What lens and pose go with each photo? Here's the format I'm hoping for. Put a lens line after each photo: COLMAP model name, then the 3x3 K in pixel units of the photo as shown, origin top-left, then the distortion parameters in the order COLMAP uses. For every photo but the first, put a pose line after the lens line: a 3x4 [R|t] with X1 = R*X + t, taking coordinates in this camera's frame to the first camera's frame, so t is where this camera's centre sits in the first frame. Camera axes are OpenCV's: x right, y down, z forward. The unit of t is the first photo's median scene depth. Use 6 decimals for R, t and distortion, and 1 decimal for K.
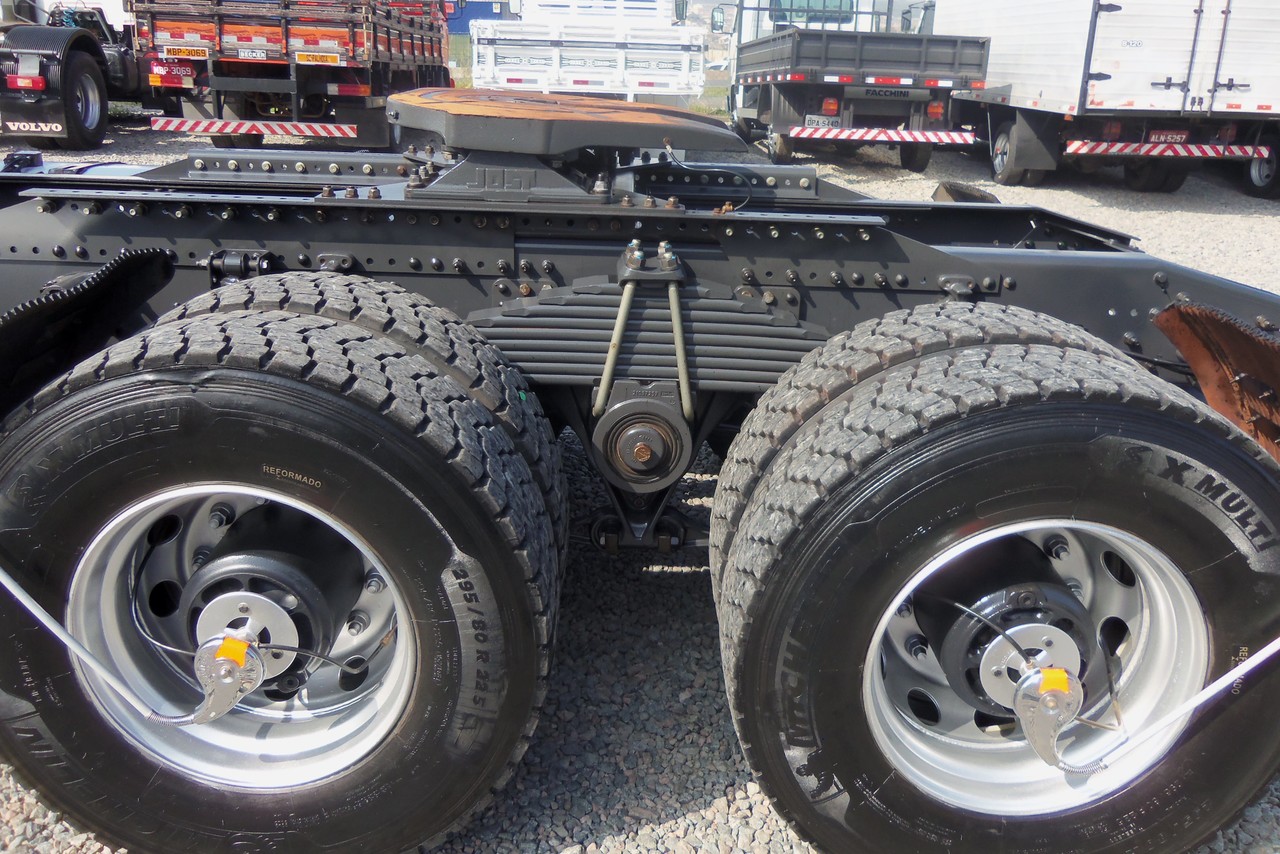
lens RADIAL K [[1069.1, 0, 633.1], [0, 1069.1, 426.1], [0, 0, 1]] dist [-0.025060, 0.011001]
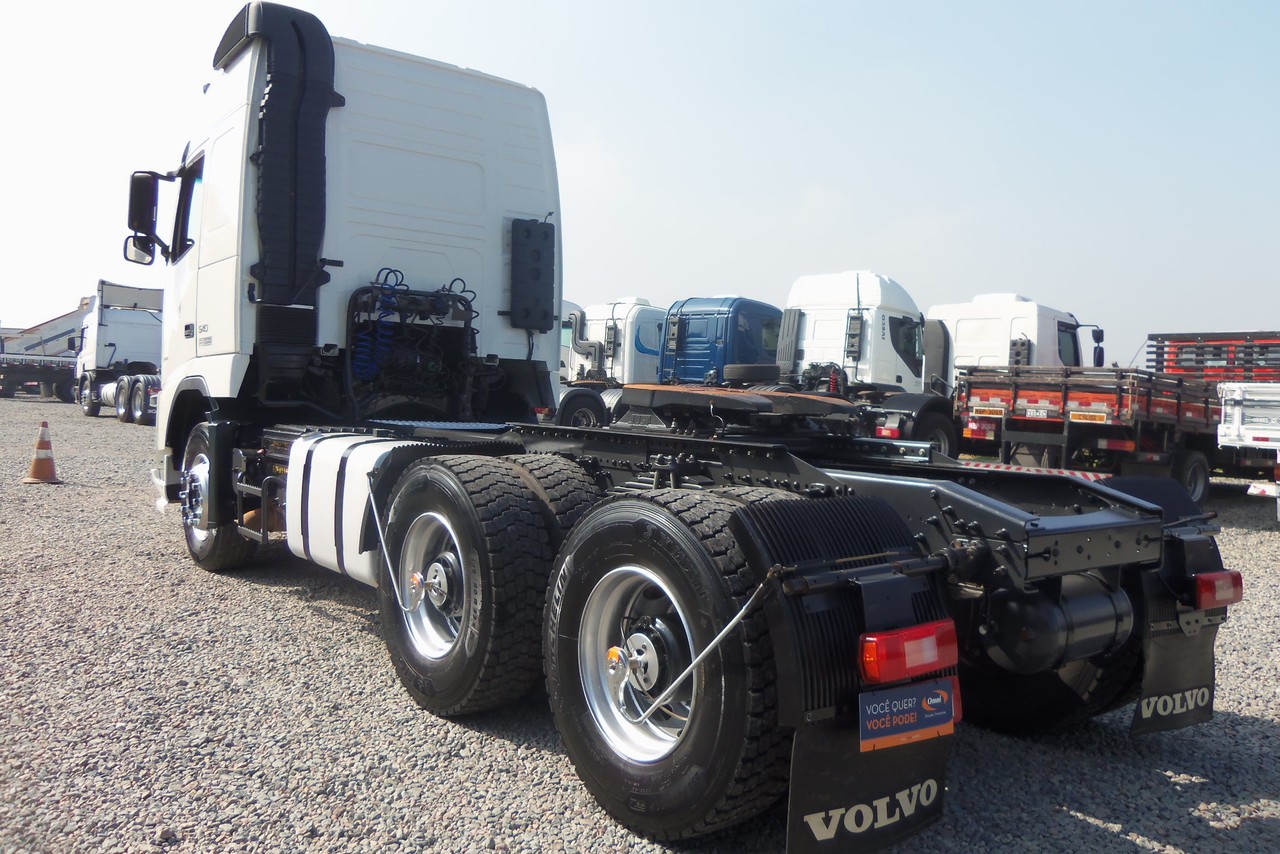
lens RADIAL K [[1069.1, 0, 639.5], [0, 1069.1, 425.9], [0, 0, 1]] dist [-0.025060, 0.011001]
pose [[0.622240, 0.011669, -0.782740, 0.306565], [-0.279971, 0.937072, -0.208594, 0.040739], [0.731050, 0.348940, 0.586351, -0.030993]]
